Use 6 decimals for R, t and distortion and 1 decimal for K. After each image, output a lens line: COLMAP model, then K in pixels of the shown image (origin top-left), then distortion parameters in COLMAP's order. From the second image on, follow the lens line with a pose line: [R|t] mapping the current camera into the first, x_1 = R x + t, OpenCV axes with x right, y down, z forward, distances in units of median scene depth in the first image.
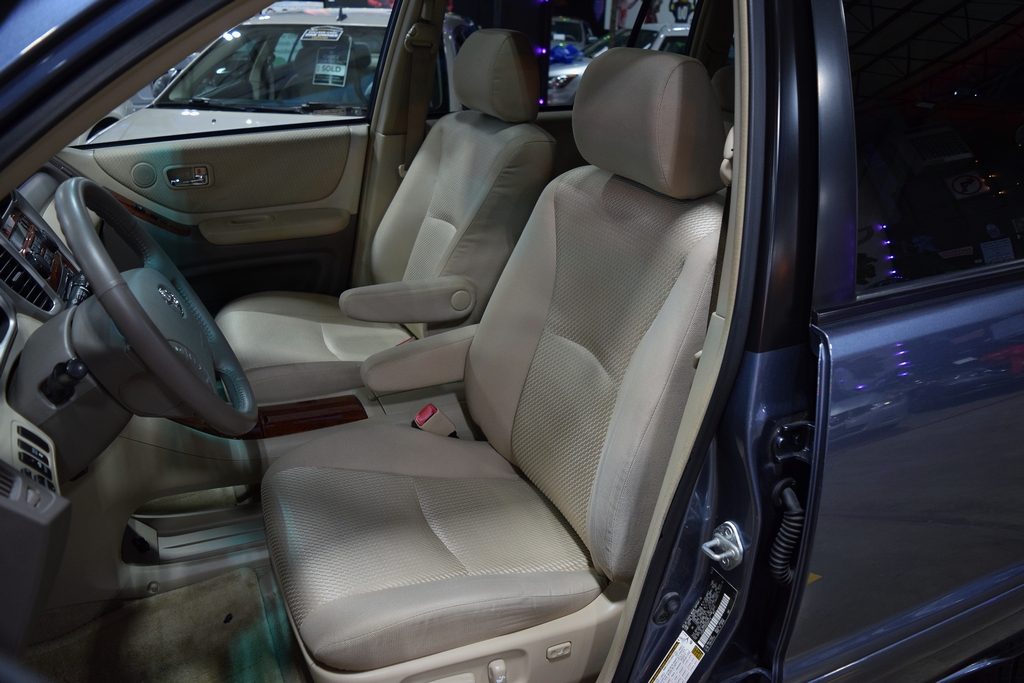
lens RADIAL K [[793.6, 0, 509.5], [0, 793.6, 343.8], [0, 0, 1]] dist [-0.099422, 0.024776]
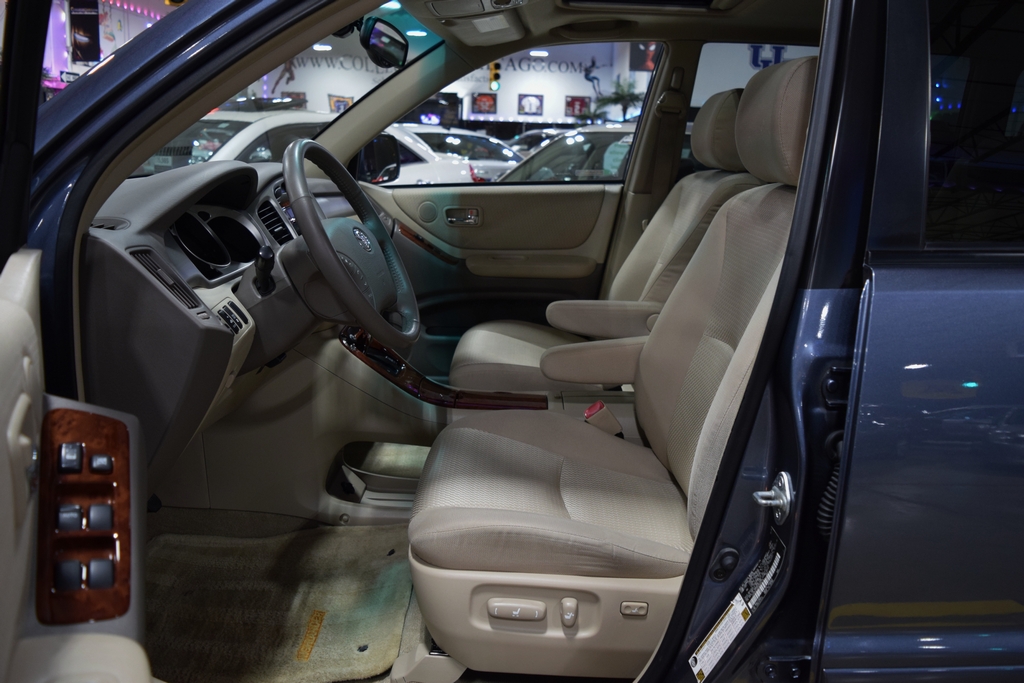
lens RADIAL K [[793.6, 0, 513.2], [0, 793.6, 346.8], [0, 0, 1]] dist [-0.099422, 0.024776]
pose [[0.905862, 0.097690, -0.412154, 0.255828], [-0.164402, 0.977847, -0.129562, 0.180804], [0.390367, 0.185125, 0.901855, -0.036373]]
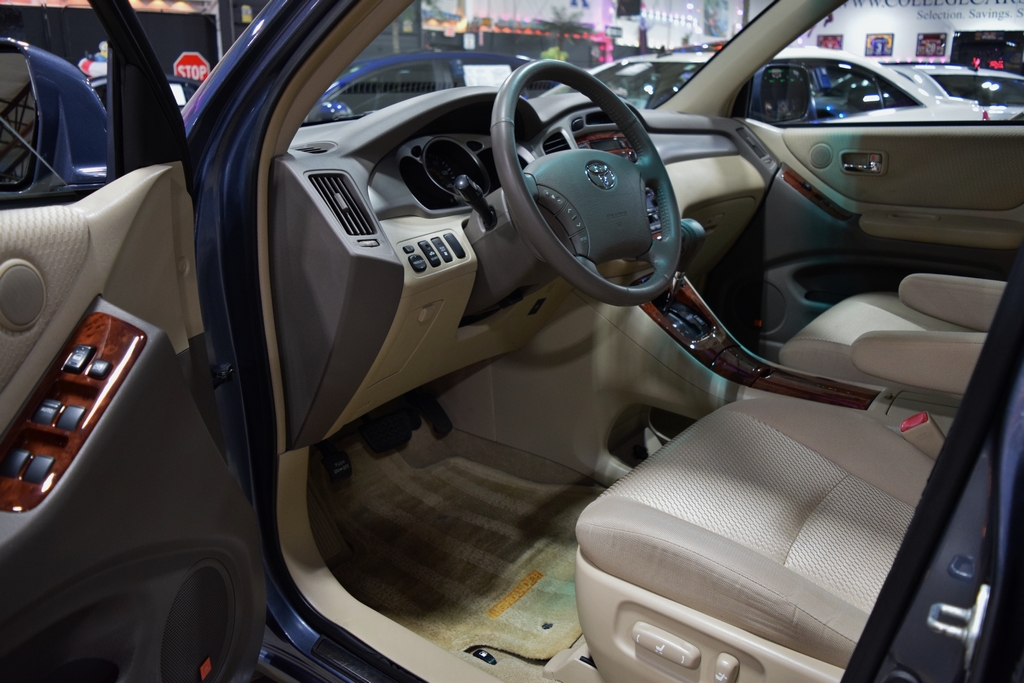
lens RADIAL K [[793.6, 0, 519.4], [0, 793.6, 342.4], [0, 0, 1]] dist [-0.099422, 0.024776]
pose [[0.474305, 0.234543, -0.848542, 0.388857], [-0.320590, 0.943693, 0.081644, 0.085742], [0.819912, 0.233310, 0.522791, 0.267731]]
